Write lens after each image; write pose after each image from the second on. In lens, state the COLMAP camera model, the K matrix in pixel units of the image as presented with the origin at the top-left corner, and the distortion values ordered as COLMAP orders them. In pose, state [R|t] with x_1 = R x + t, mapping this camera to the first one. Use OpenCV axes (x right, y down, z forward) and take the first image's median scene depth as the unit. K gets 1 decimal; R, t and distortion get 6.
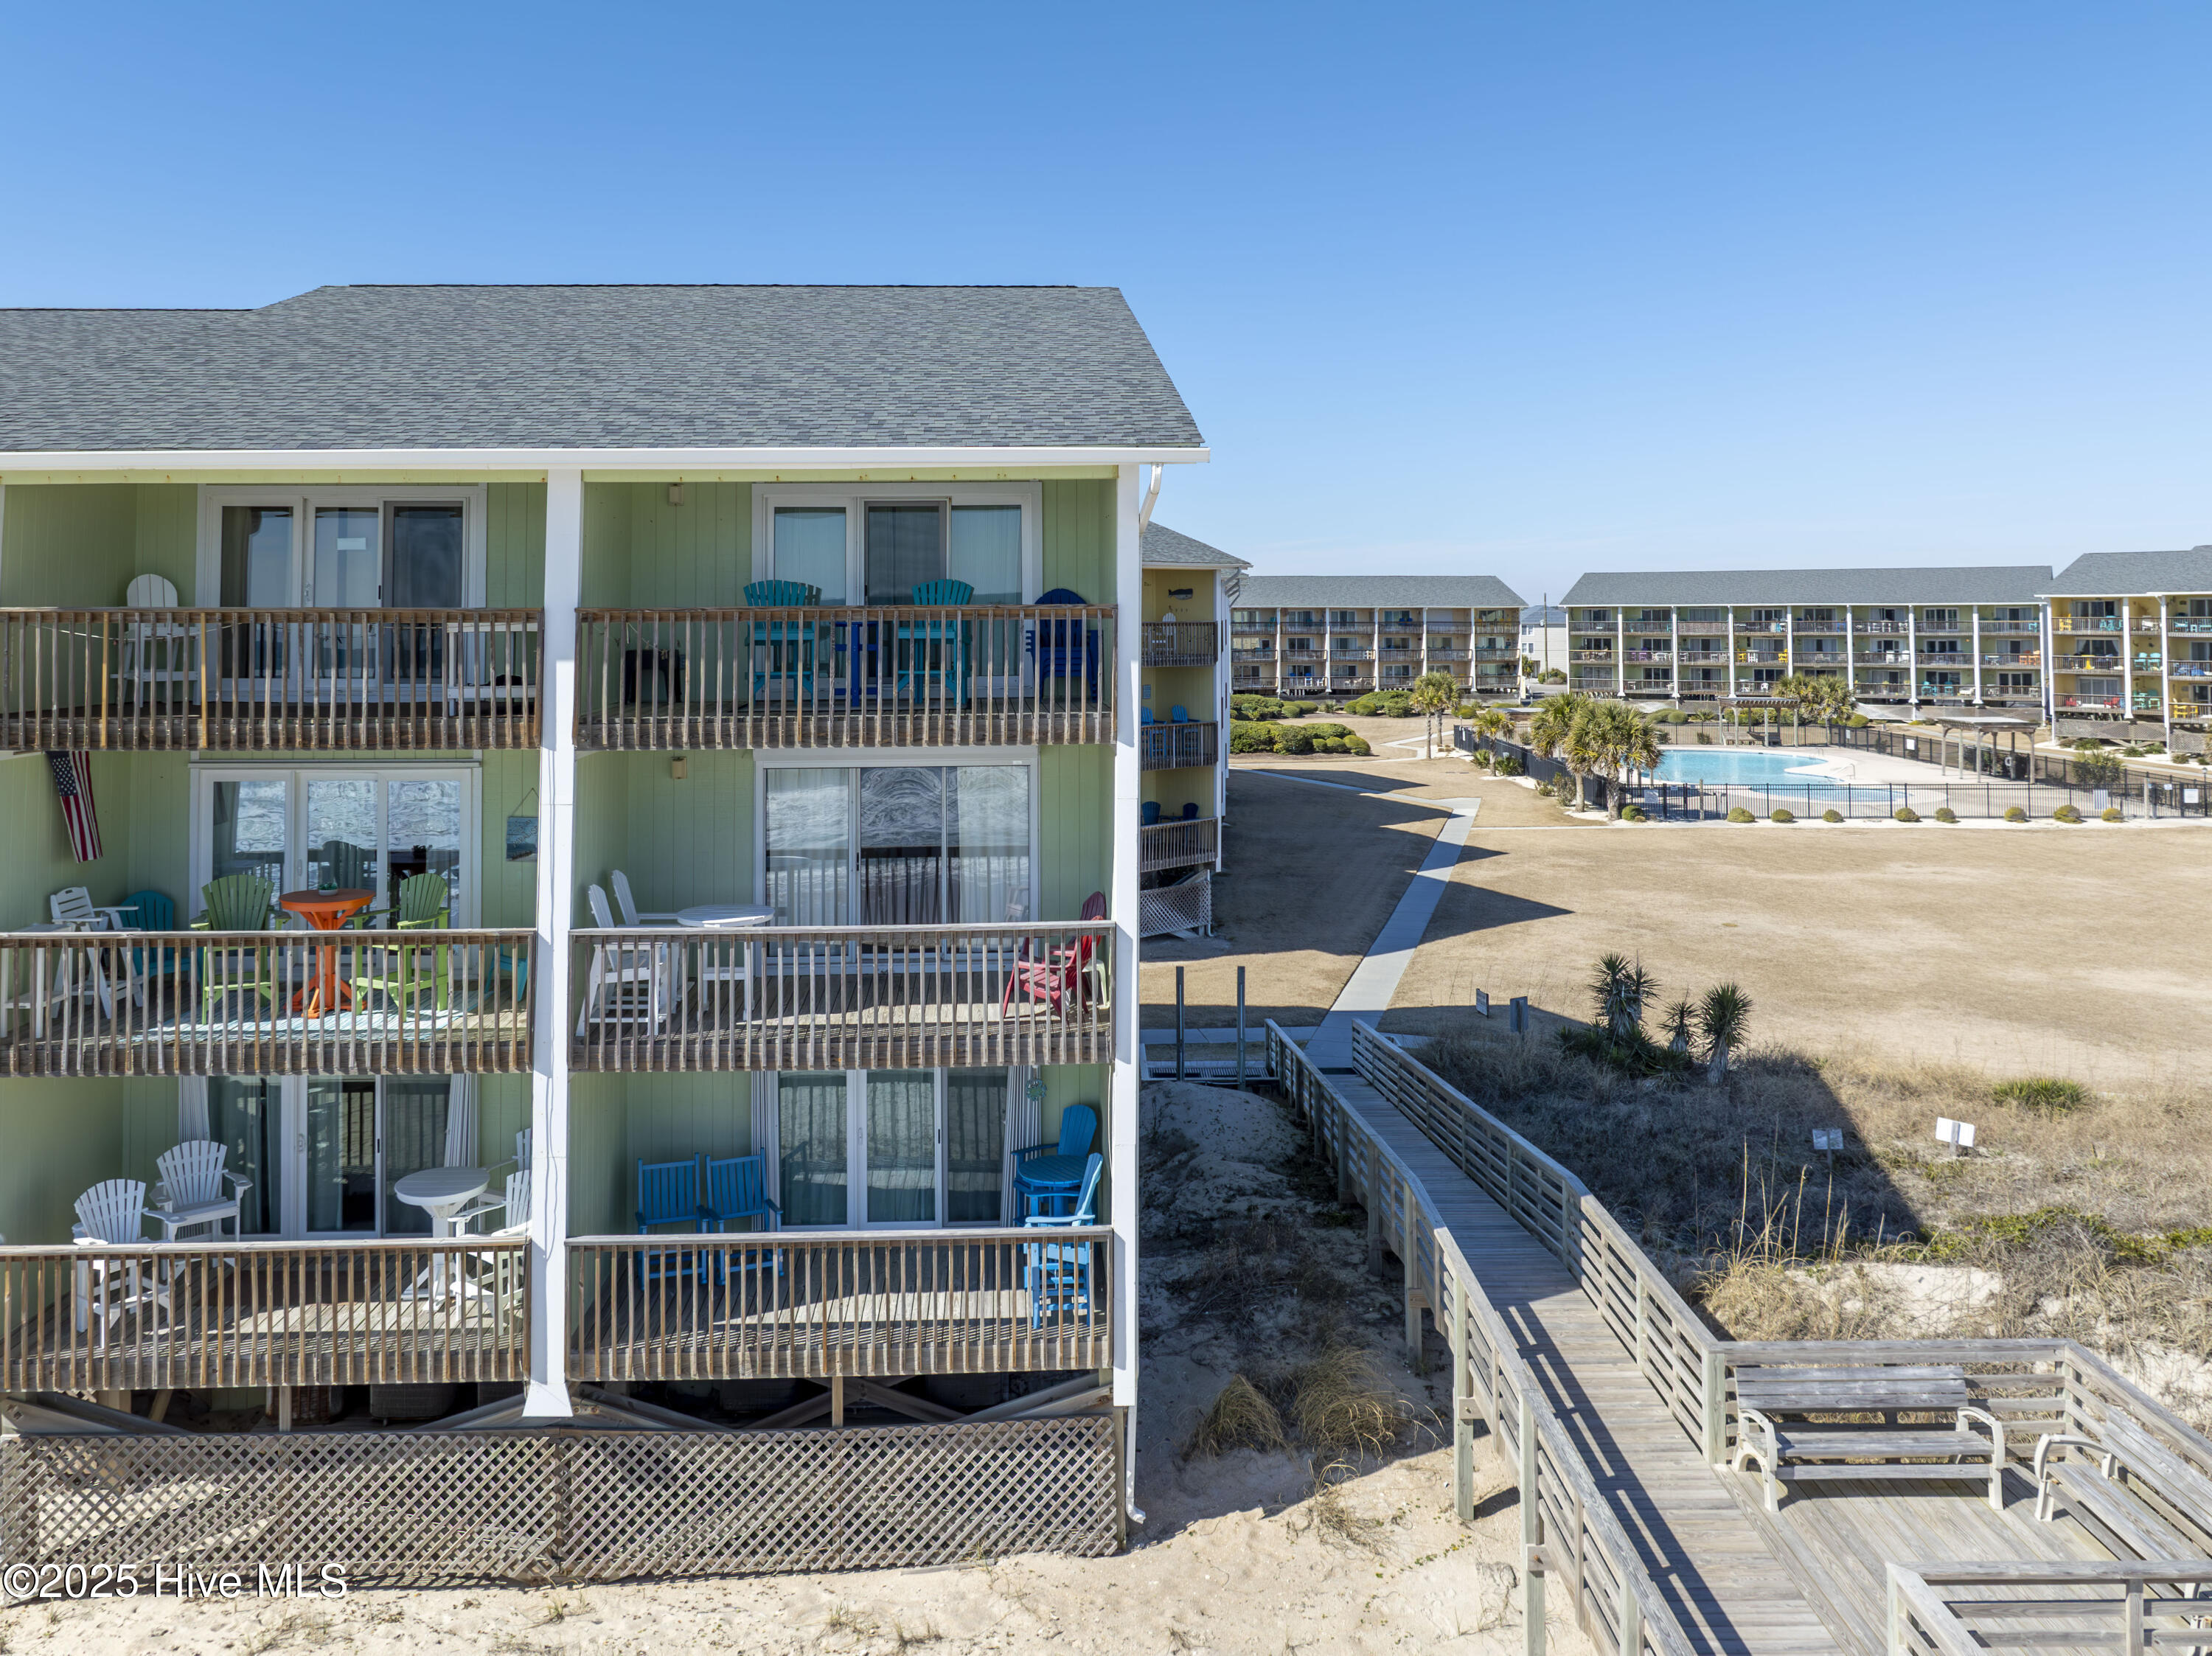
lens RADIAL K [[1679.0, 0, 1078.2], [0, 1679.0, 567.0], [0, 0, 1]] dist [-0.020015, -0.000269]
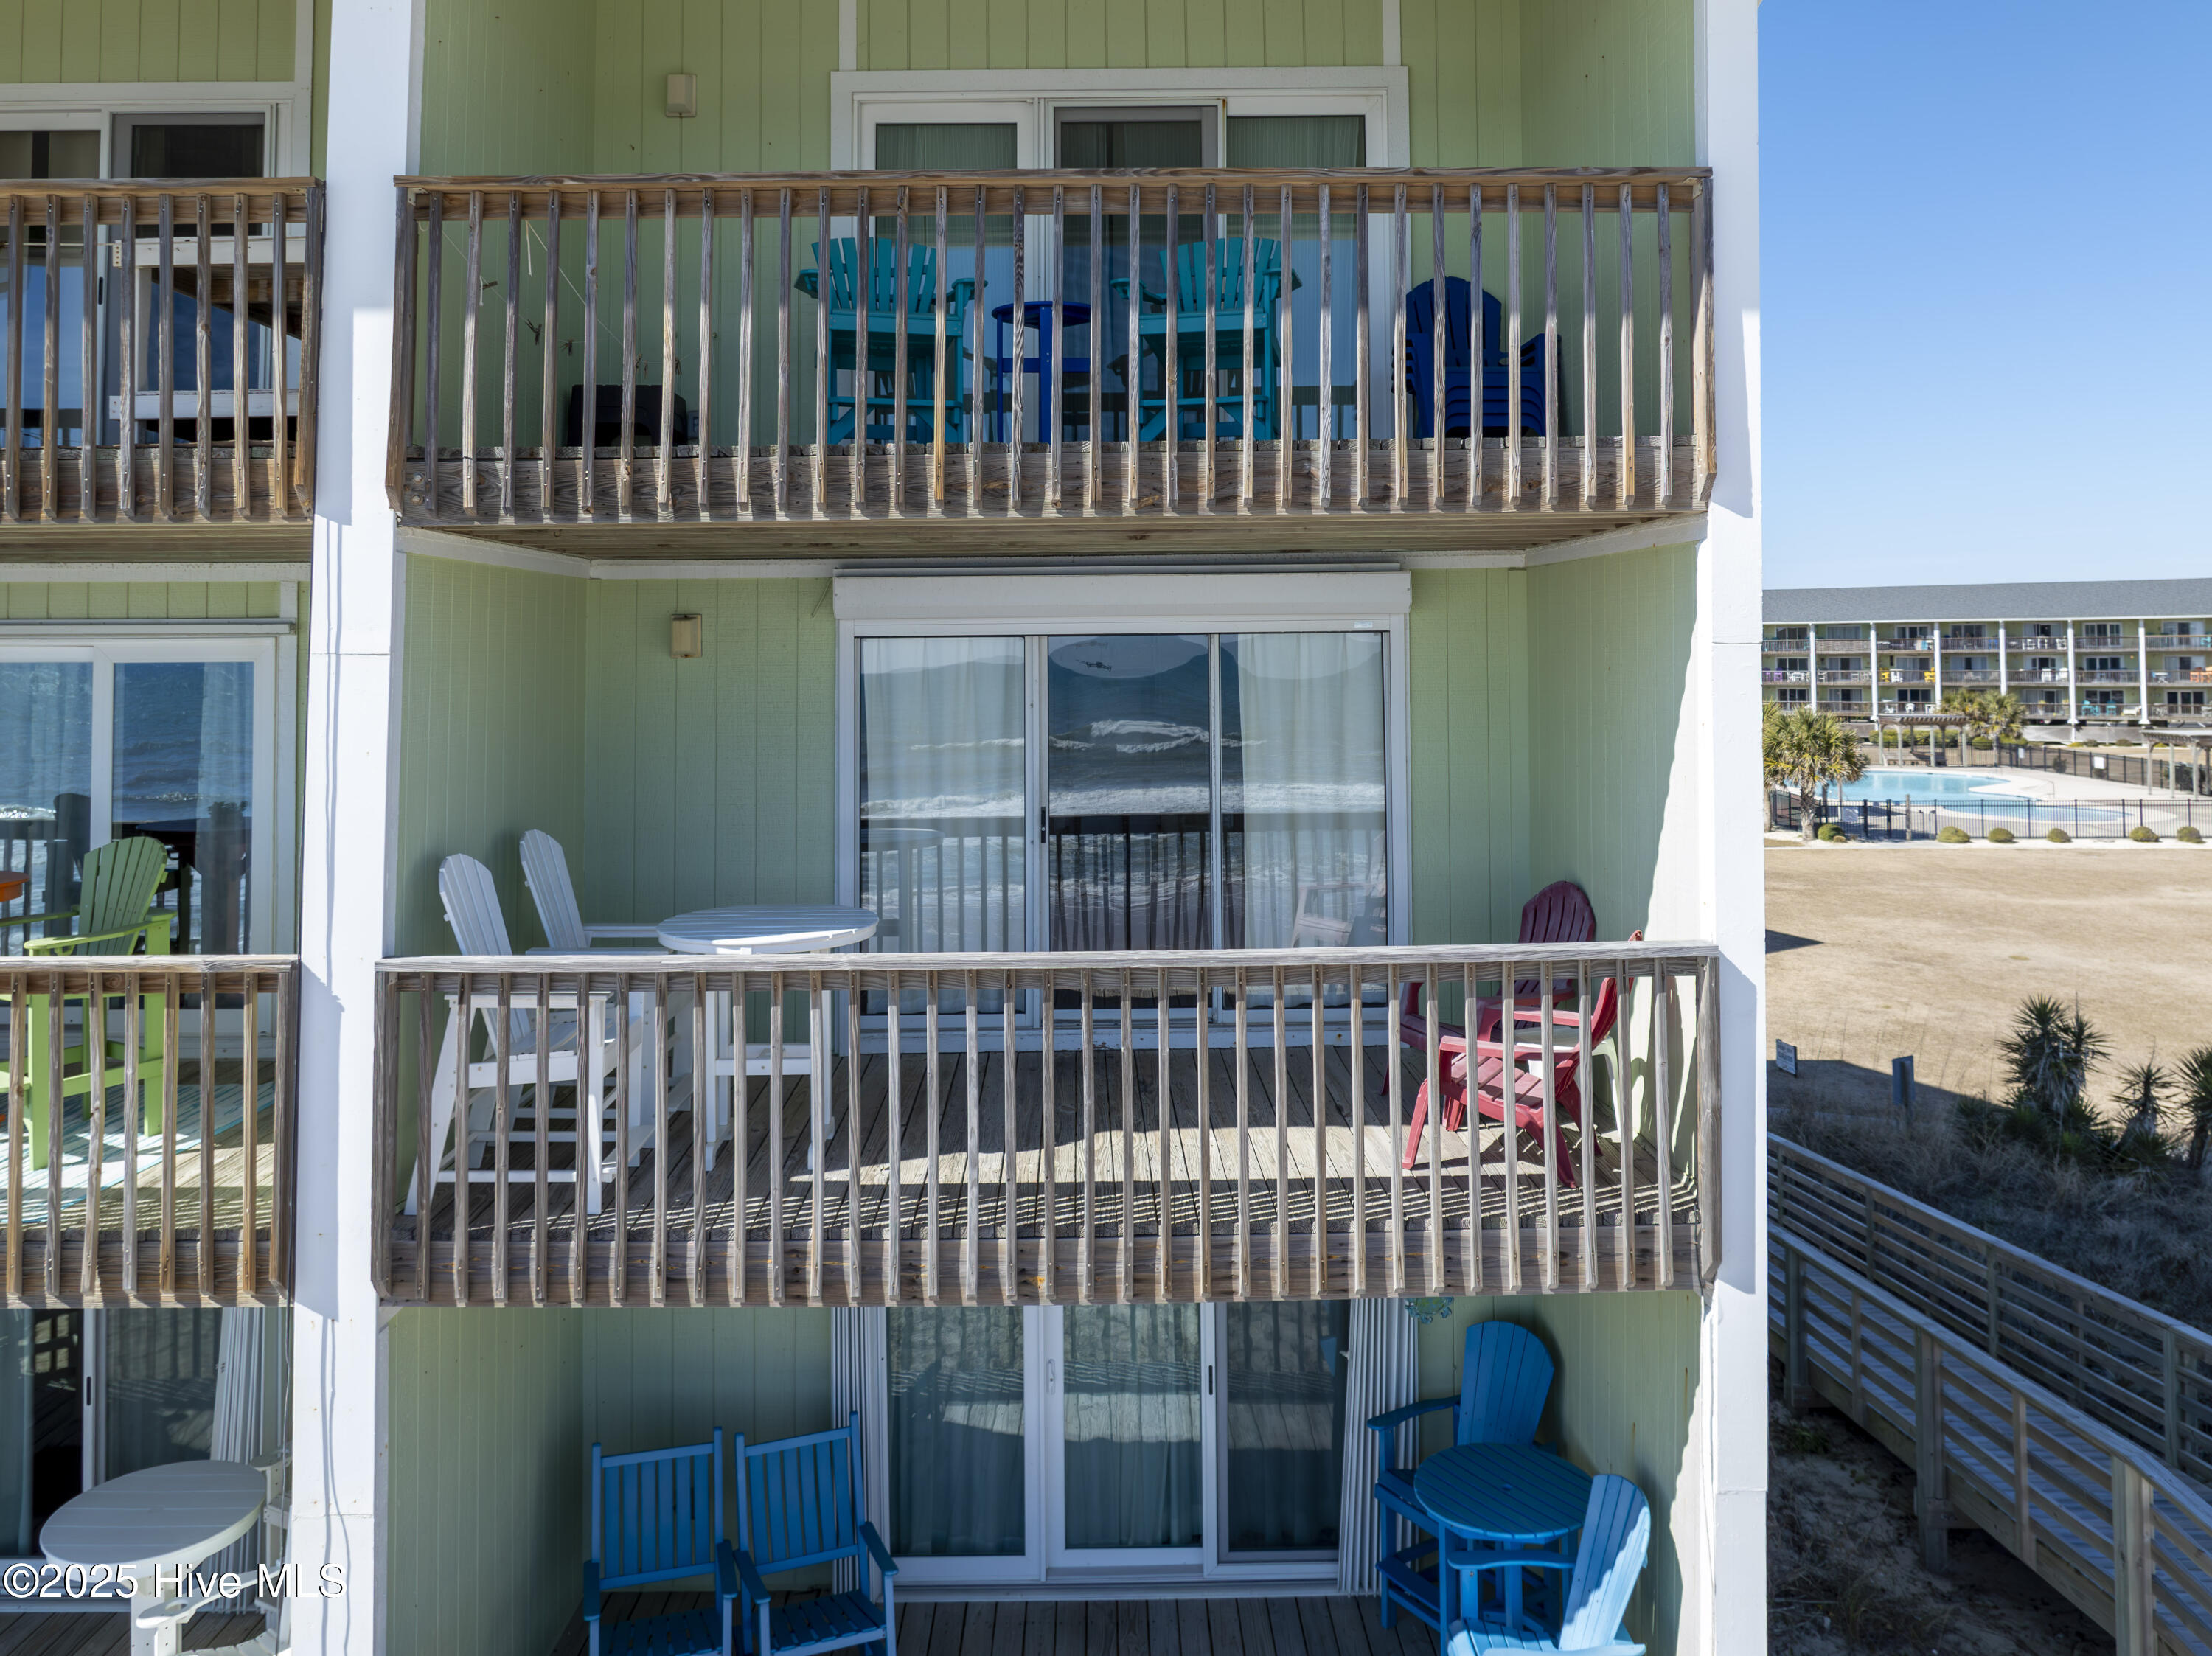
lens RADIAL K [[1645.2, 0, 1109.5], [0, 1645.2, 604.9], [0, 0, 1]] dist [-0.019936, 0.003346]
pose [[0.999388, -0.004780, -0.034639, -0.090229], [0.004742, 0.999988, -0.001188, 0.106451], [0.034644, 0.001023, 0.999399, 0.490474]]
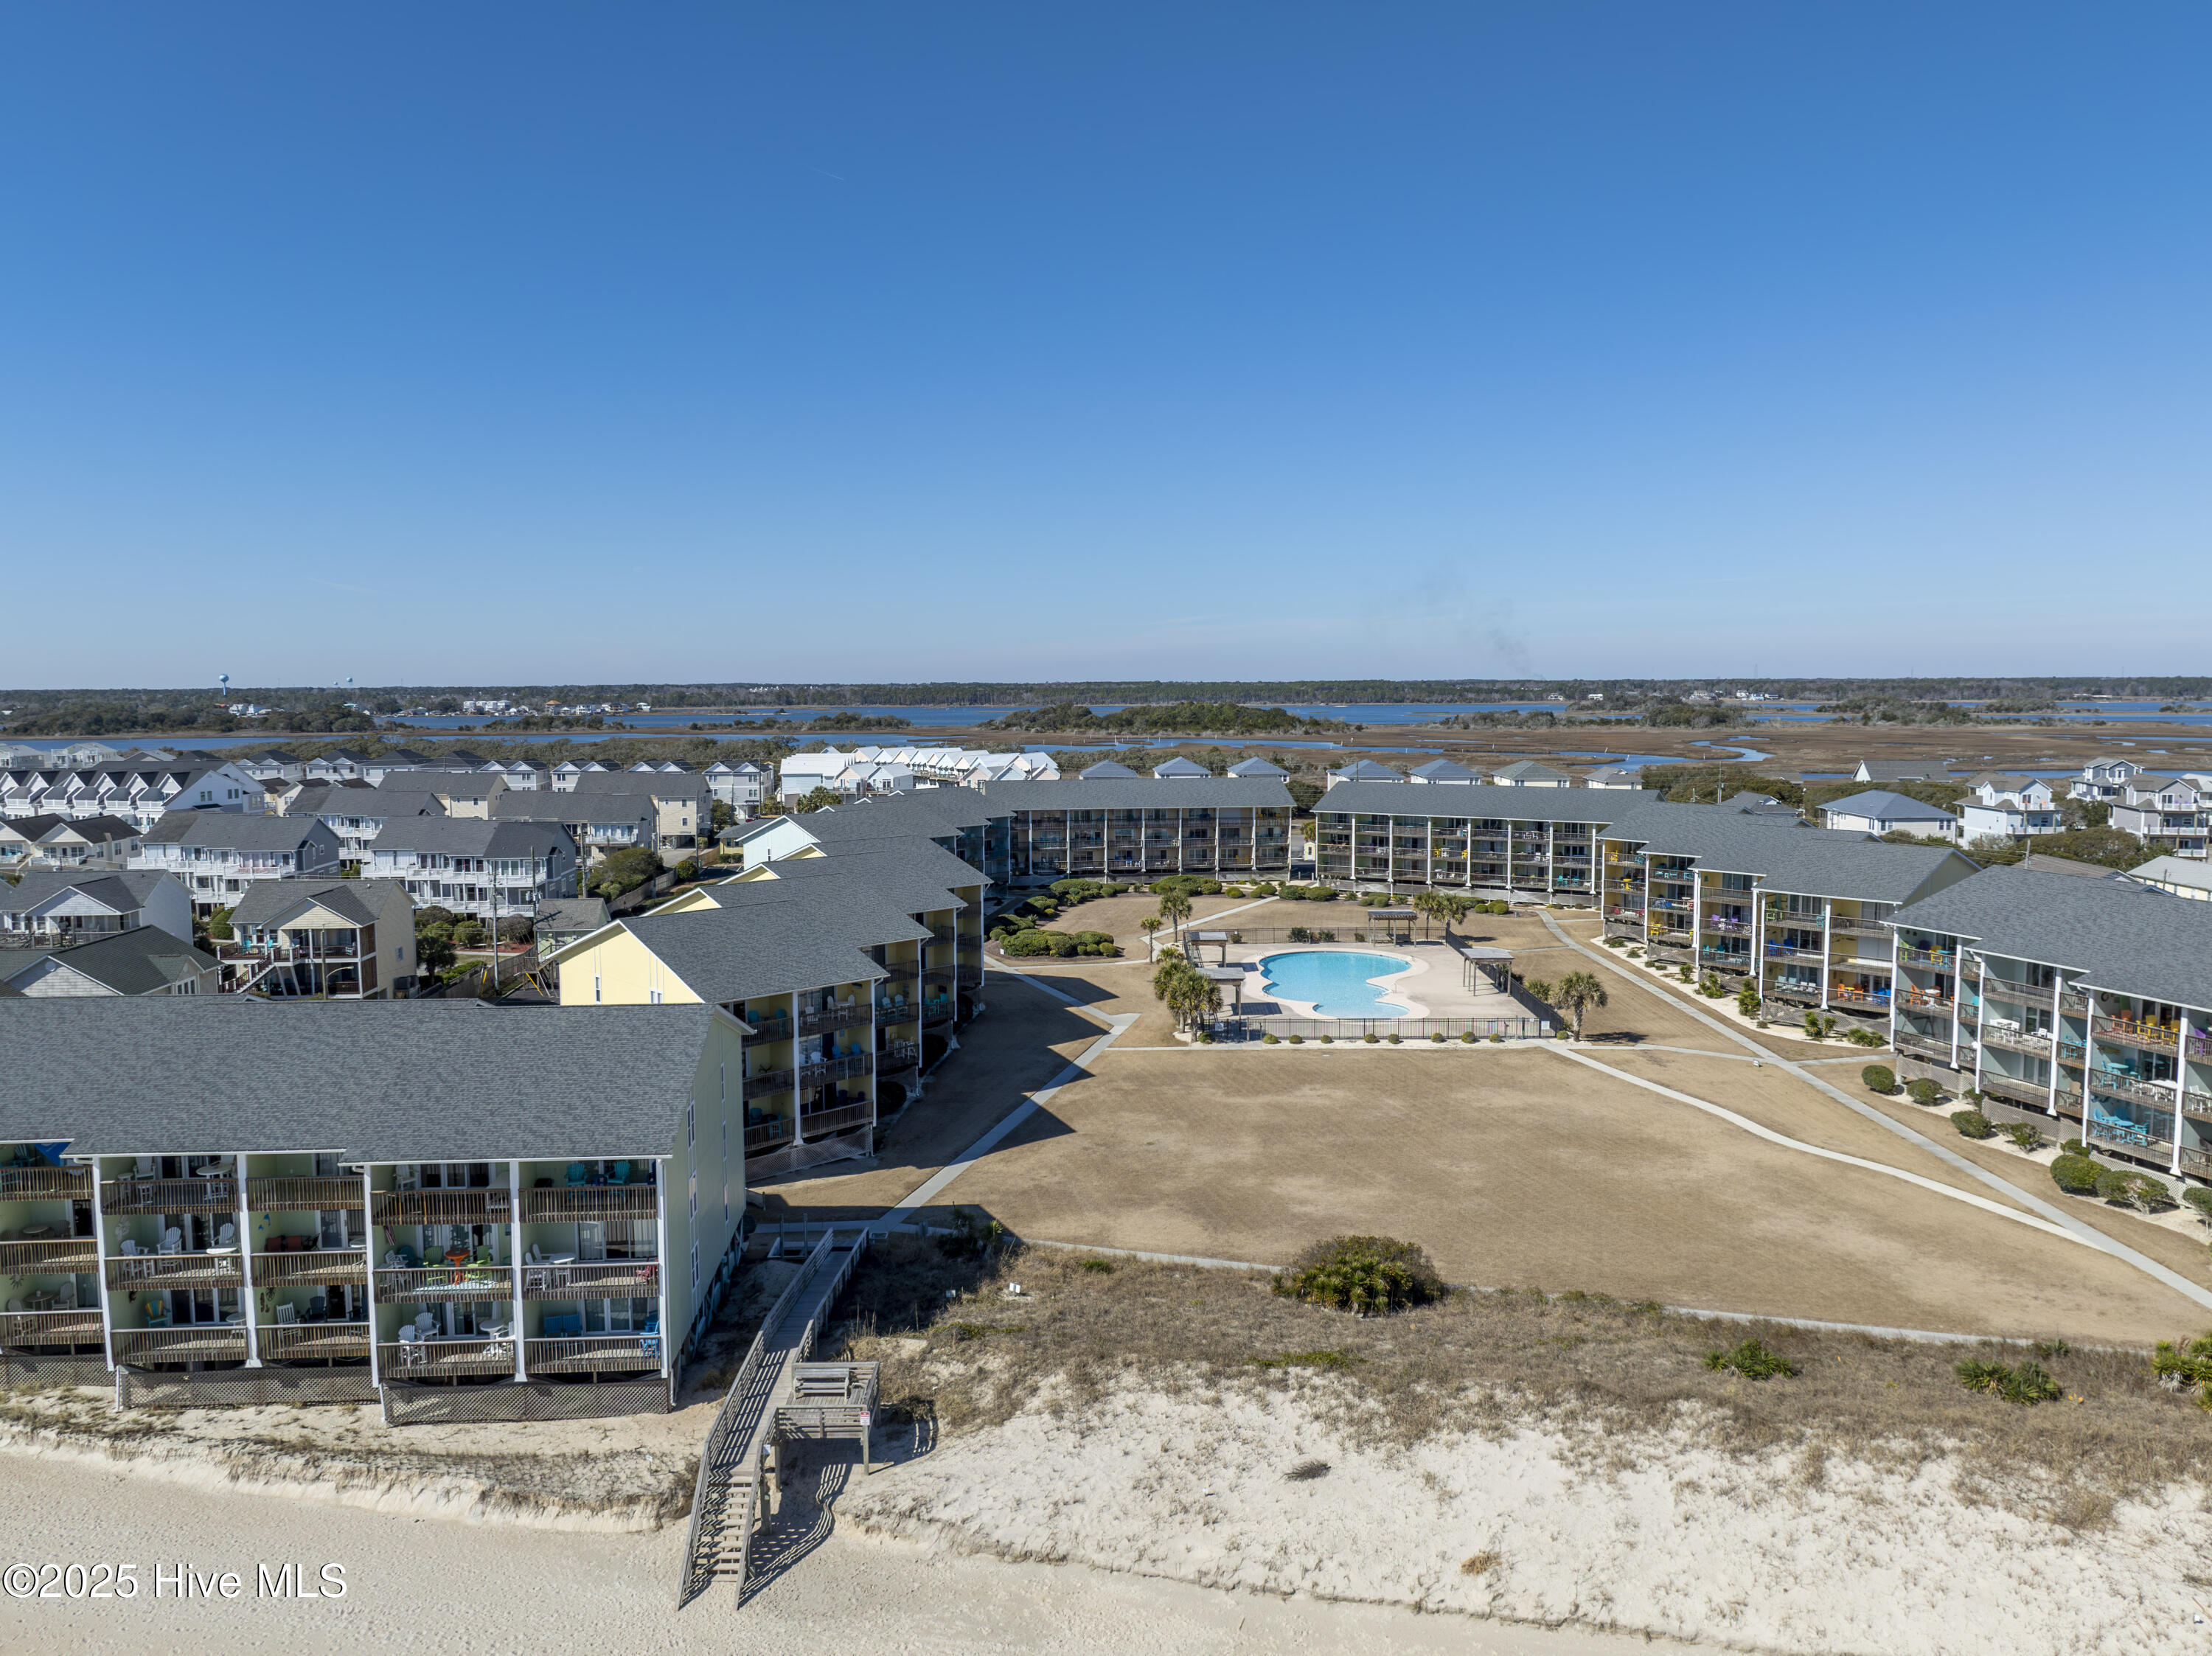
lens RADIAL K [[1566.1, 0, 1106.0], [0, 1566.1, 828.0], [0, 0, 1]] dist [-0.037941, 0.022373]
pose [[0.999615, -0.004284, 0.027396, 0.815381], [0.000939, 0.992656, 0.120964, -1.038956], [-0.027713, -0.120892, 0.992279, -2.126208]]
